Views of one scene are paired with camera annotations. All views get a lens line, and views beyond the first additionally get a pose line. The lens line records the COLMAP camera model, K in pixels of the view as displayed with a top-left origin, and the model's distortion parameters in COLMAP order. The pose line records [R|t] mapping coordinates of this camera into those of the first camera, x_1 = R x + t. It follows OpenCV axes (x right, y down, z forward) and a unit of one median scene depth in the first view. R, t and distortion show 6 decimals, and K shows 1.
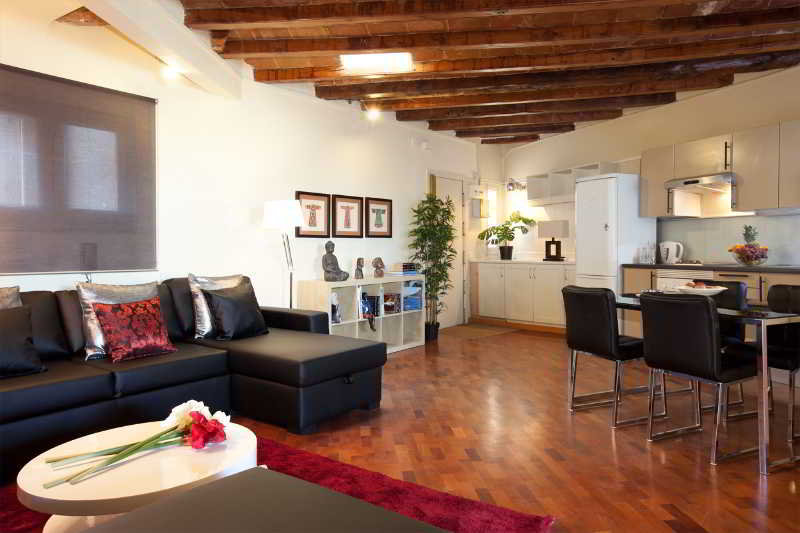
lens RADIAL K [[586.1, 0, 430.2], [0, 586.1, 254.4], [0, 0, 1]] dist [-0.002648, 0.003131]
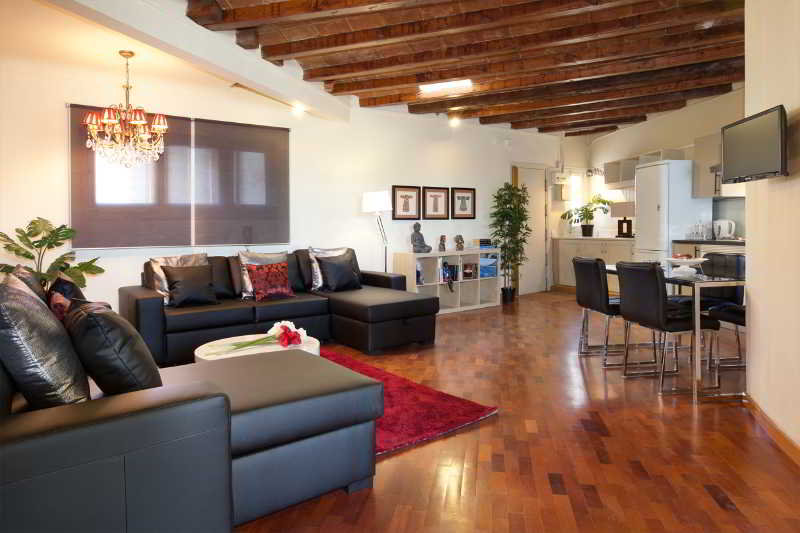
lens RADIAL K [[532.9, 0, 410.6], [0, 532.9, 232.4], [0, 0, 1]] dist [-0.047652, 0.073909]
pose [[0.956702, -0.004472, -0.291034, 0.145216], [0.004517, 0.999990, -0.000517, -0.000124], [0.291034, -0.000820, 0.956712, -0.133611]]
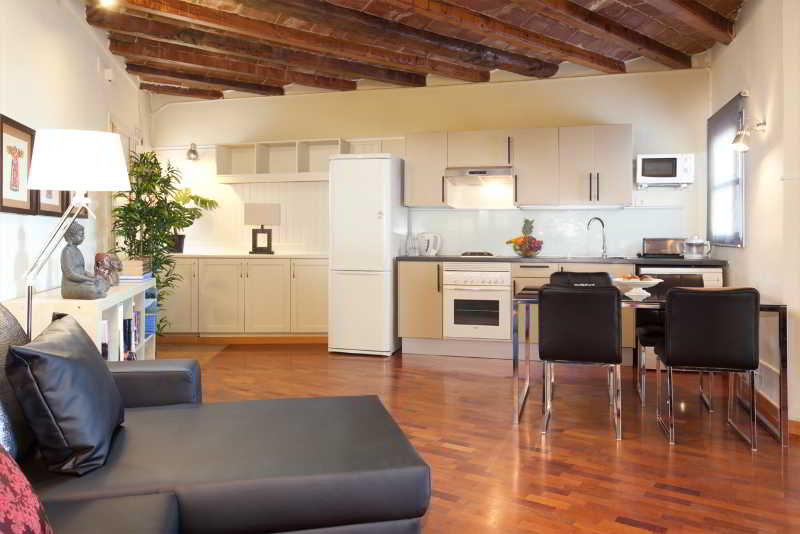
lens RADIAL K [[604.8, 0, 461.0], [0, 604.8, 241.5], [0, 0, 1]] dist [0.003500, 0.004363]
pose [[0.639365, 0.005276, 0.768885, -0.325128], [-0.001133, 0.999982, -0.005919, -0.001900], [-0.768903, 0.002913, 0.639359, 0.345921]]
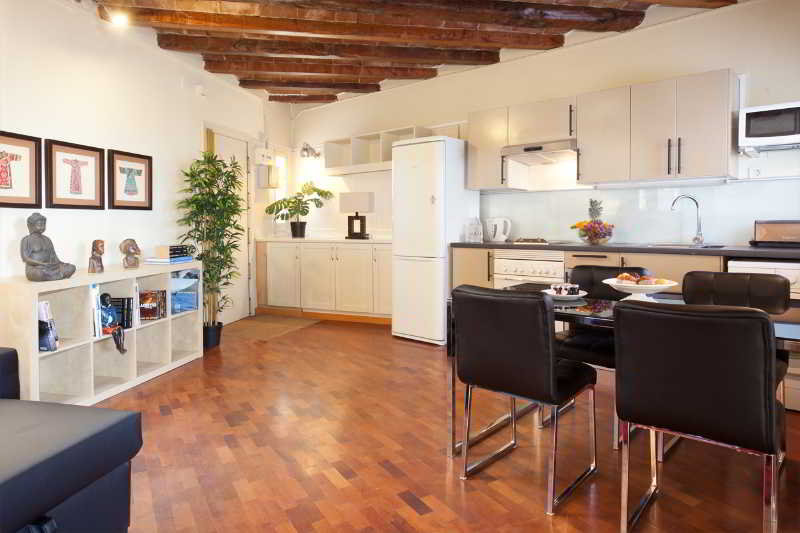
lens RADIAL K [[532.9, 0, 410.6], [0, 532.9, 232.4], [0, 0, 1]] dist [-0.047652, 0.073909]
pose [[0.925093, -0.005898, 0.379695, -0.020701], [0.003456, 0.999969, 0.007113, -0.005123], [-0.379725, -0.005268, 0.925084, 0.312691]]
